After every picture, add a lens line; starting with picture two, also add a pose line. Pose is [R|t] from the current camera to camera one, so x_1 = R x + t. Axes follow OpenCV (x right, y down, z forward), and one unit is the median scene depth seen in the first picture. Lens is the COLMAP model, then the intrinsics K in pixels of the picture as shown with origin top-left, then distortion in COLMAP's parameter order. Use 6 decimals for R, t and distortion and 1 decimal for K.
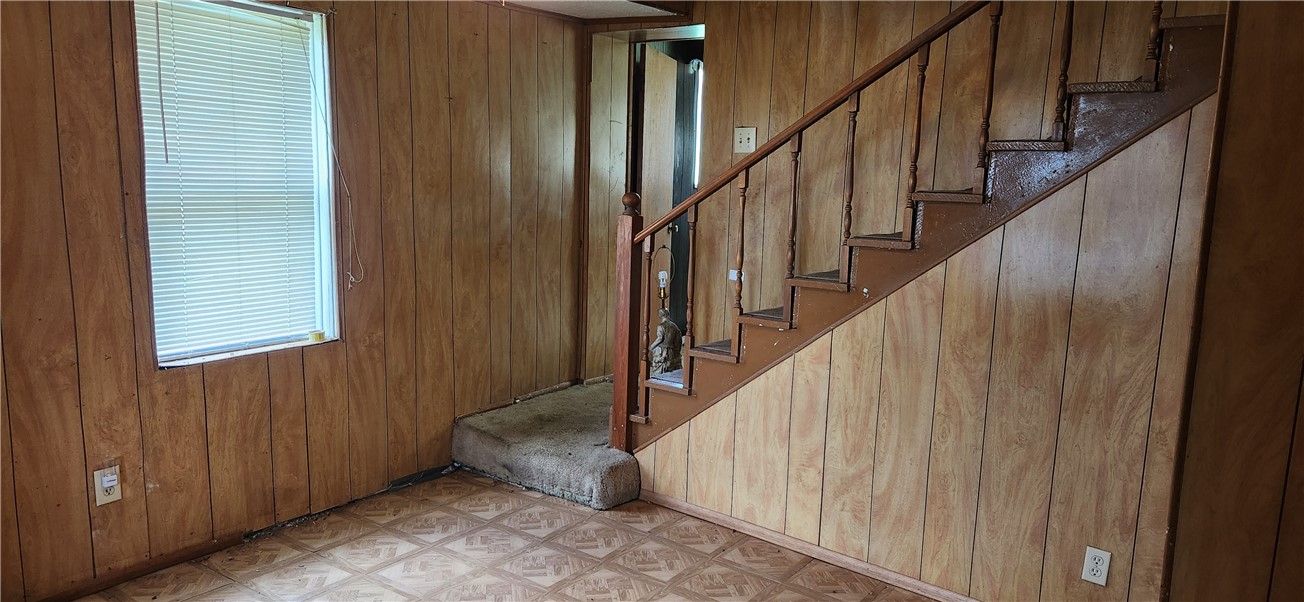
lens RADIAL K [[867.4, 0, 652.0], [0, 867.4, 301.0], [0, 0, 1]] dist [0.094133, -0.087404]
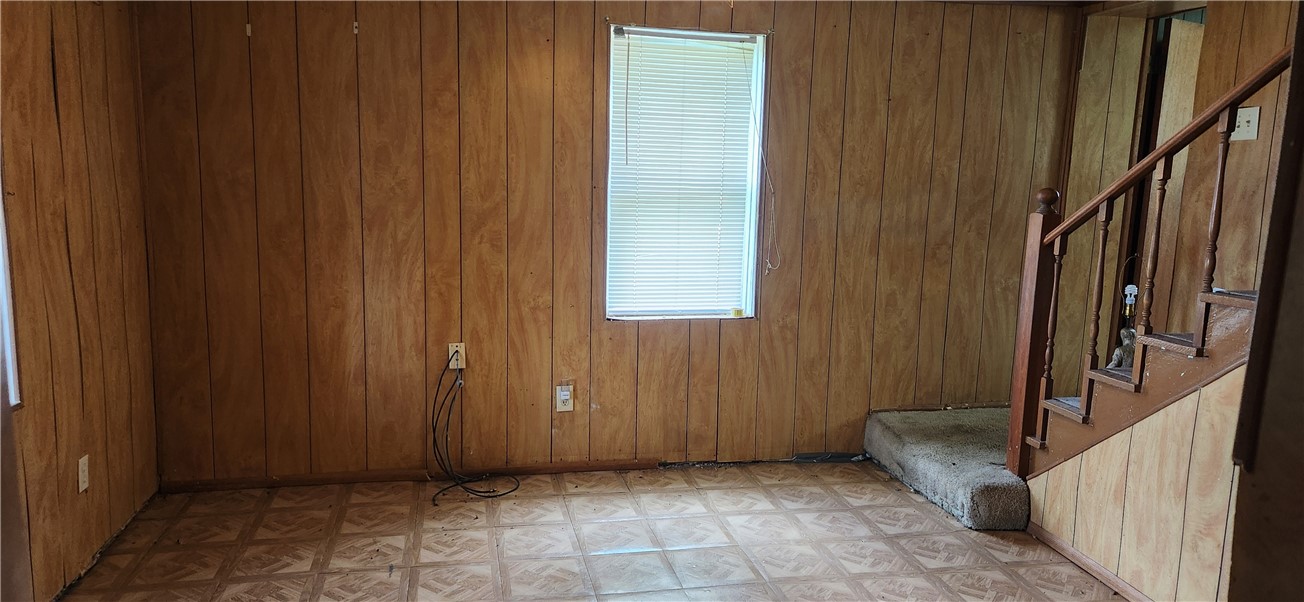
lens RADIAL K [[867.4, 0, 652.0], [0, 867.4, 301.0], [0, 0, 1]] dist [0.094133, -0.087404]
pose [[0.739030, 0.085983, -0.668163, 0.299018], [-0.100307, 0.994810, 0.017071, 0.016343], [0.666163, 0.054405, 0.743819, 0.062679]]
